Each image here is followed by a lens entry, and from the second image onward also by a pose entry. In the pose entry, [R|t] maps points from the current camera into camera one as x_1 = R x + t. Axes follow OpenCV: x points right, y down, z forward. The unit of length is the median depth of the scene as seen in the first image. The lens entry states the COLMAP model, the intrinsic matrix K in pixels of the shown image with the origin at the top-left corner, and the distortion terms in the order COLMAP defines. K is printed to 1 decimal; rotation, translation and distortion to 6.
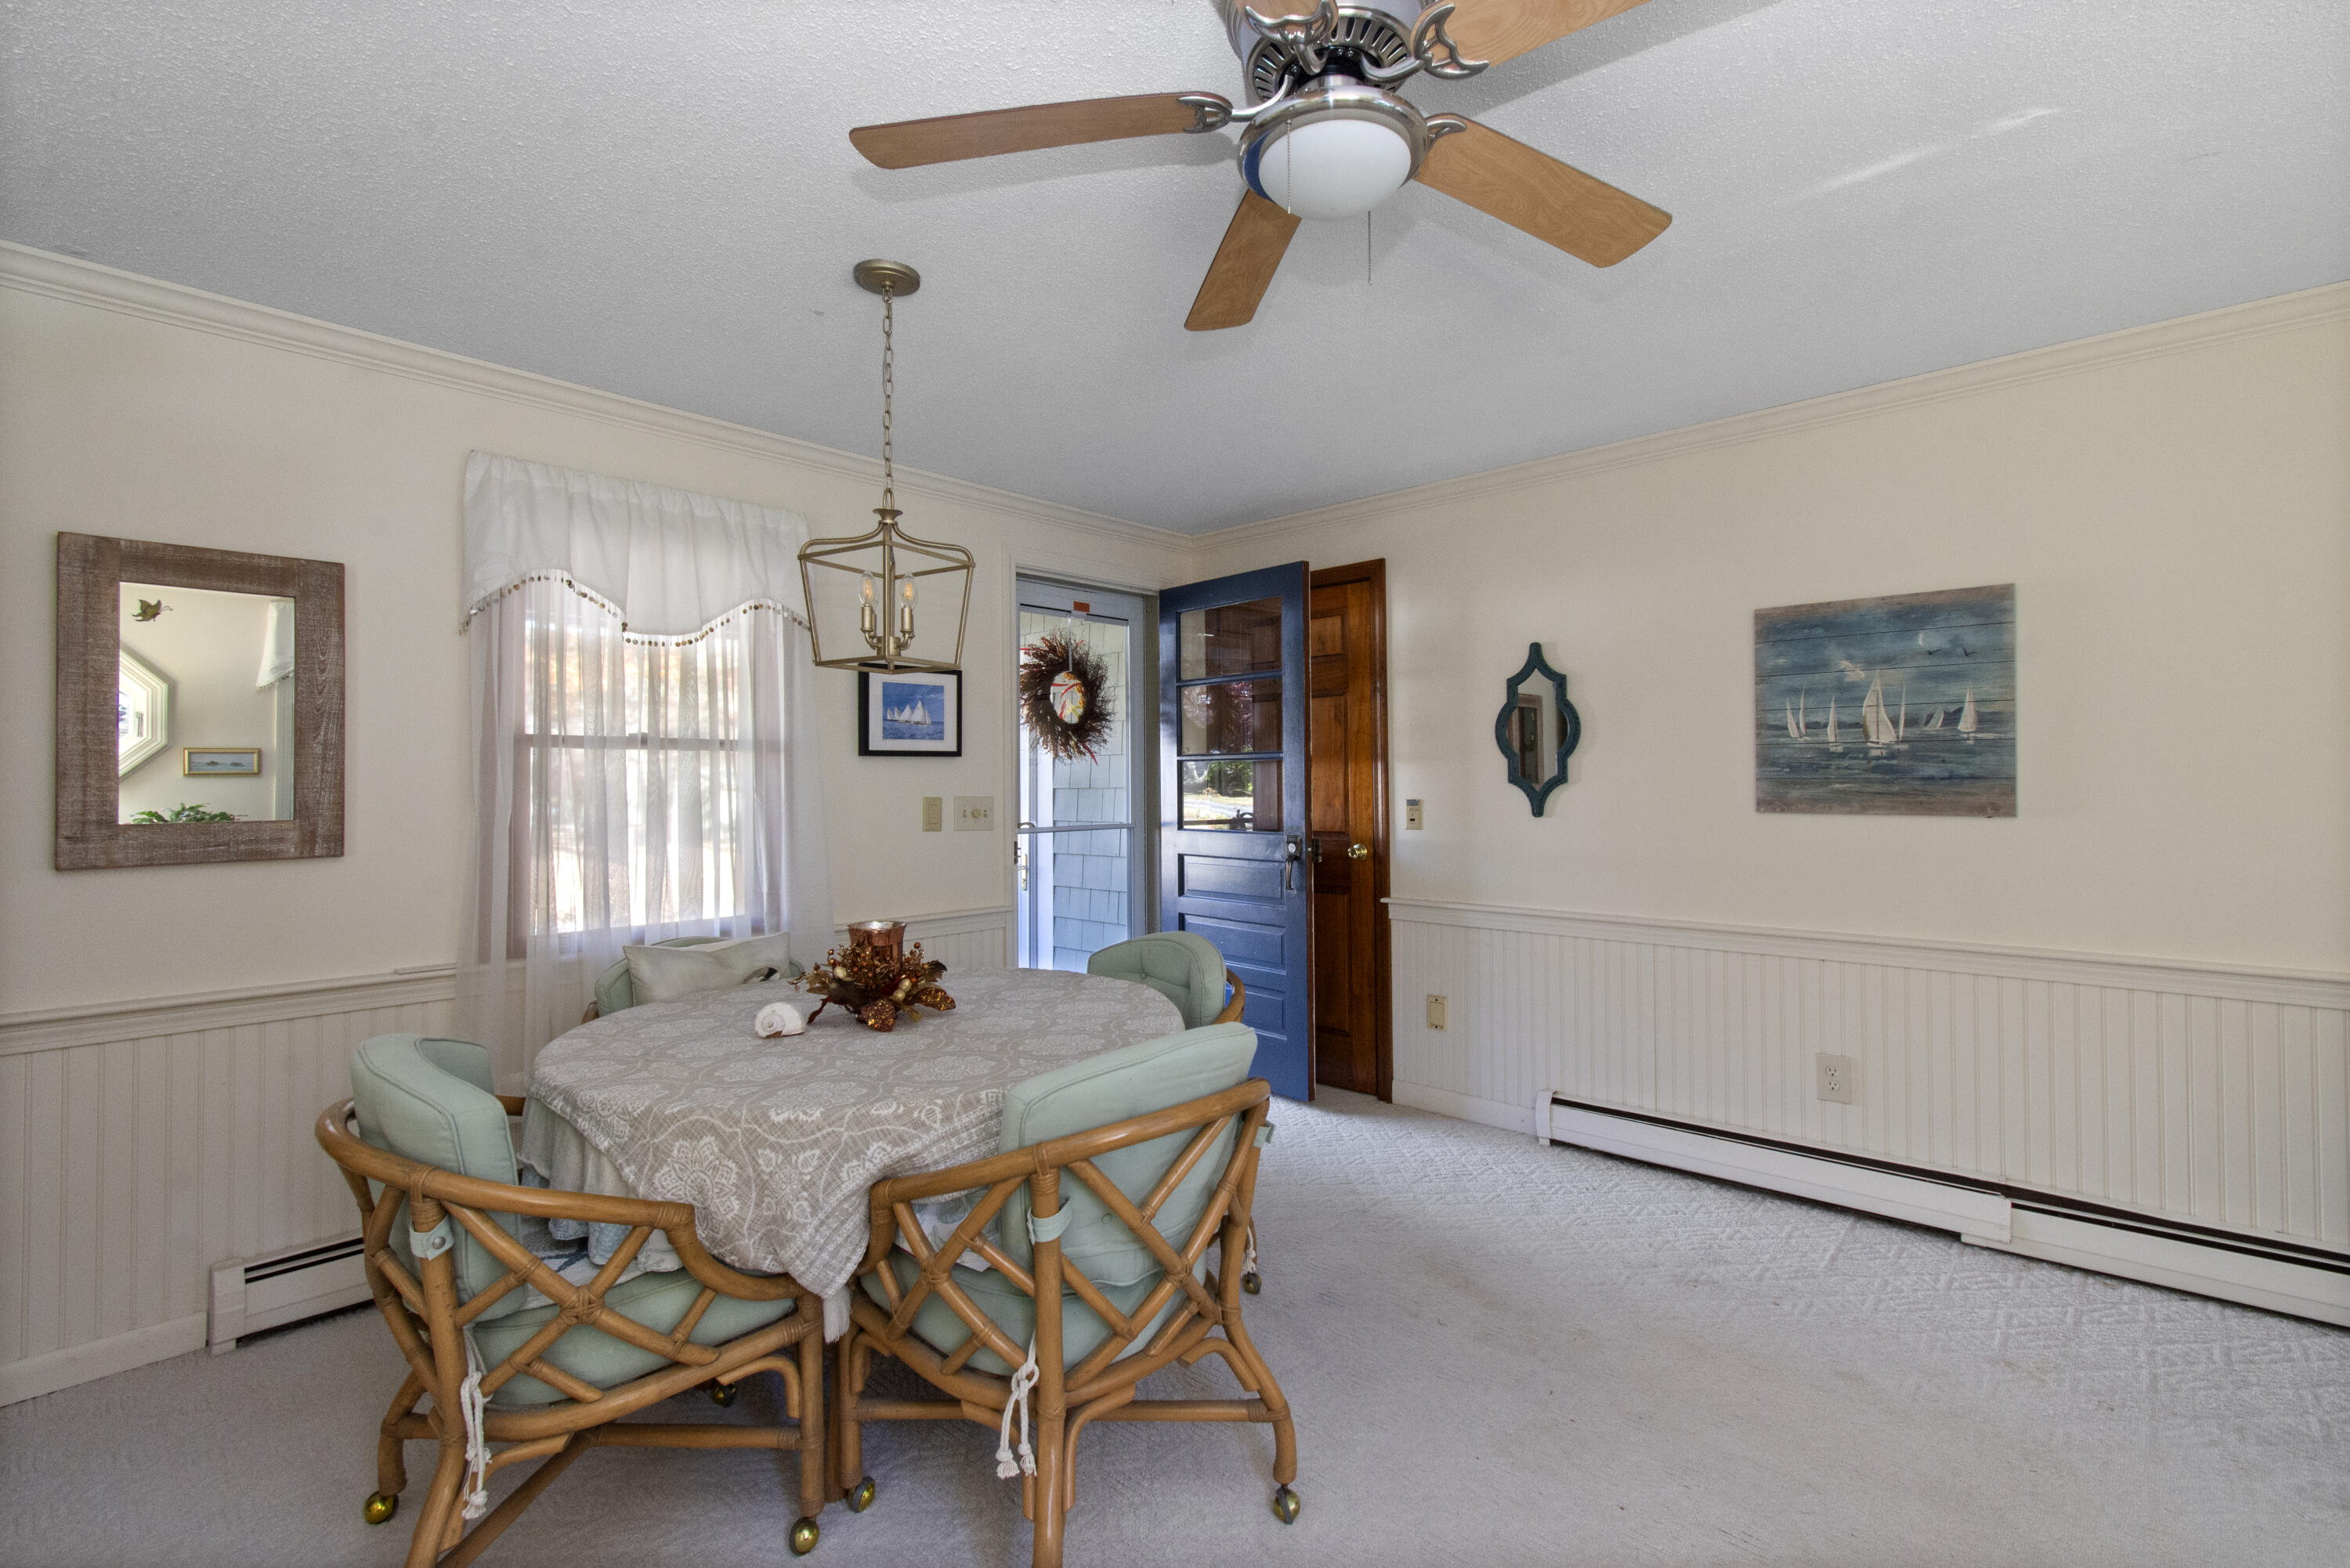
lens RADIAL K [[1031.0, 0, 1171.0], [0, 1031.0, 780.1], [0, 0, 1]] dist [0.001639, -0.001787]
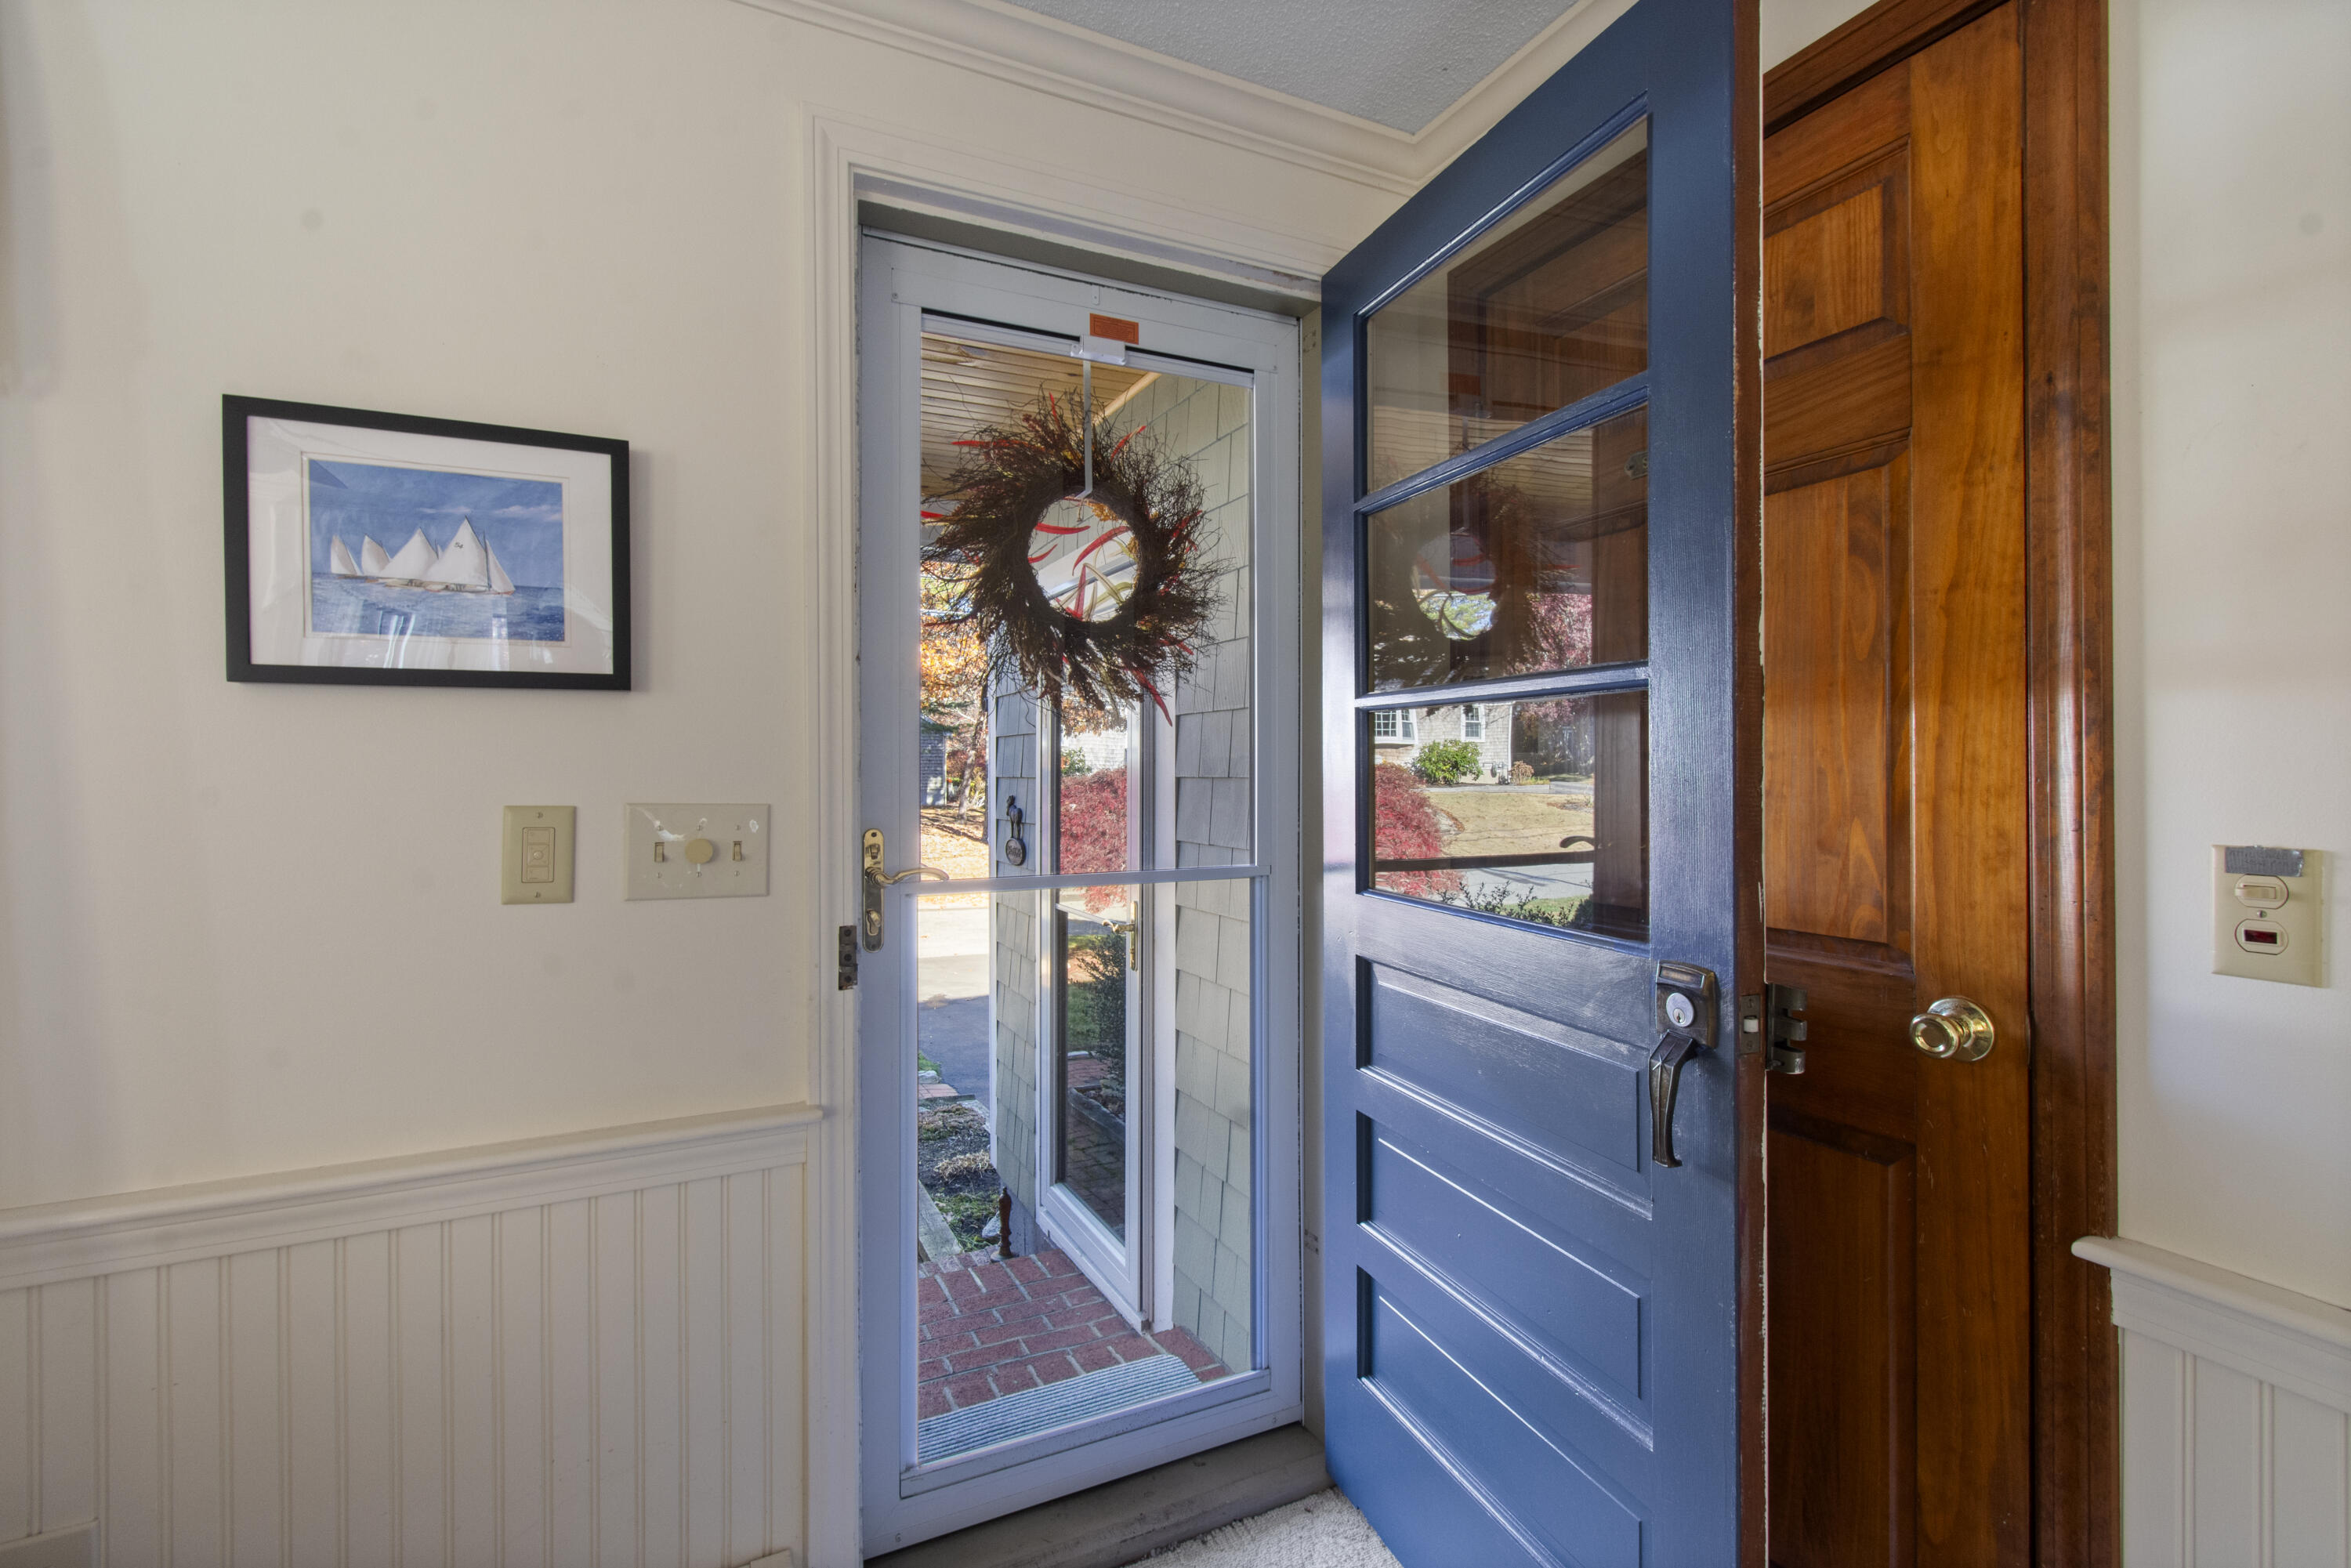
lens RADIAL K [[1031.5, 0, 1183.8], [0, 1031.5, 776.0], [0, 0, 1]] dist [0.001639, -0.001787]
pose [[0.938915, 0.008574, -0.344043, 0.084656], [-0.004050, 0.999896, 0.013867, 0.000759], [0.344126, -0.011626, 0.938851, 0.676588]]
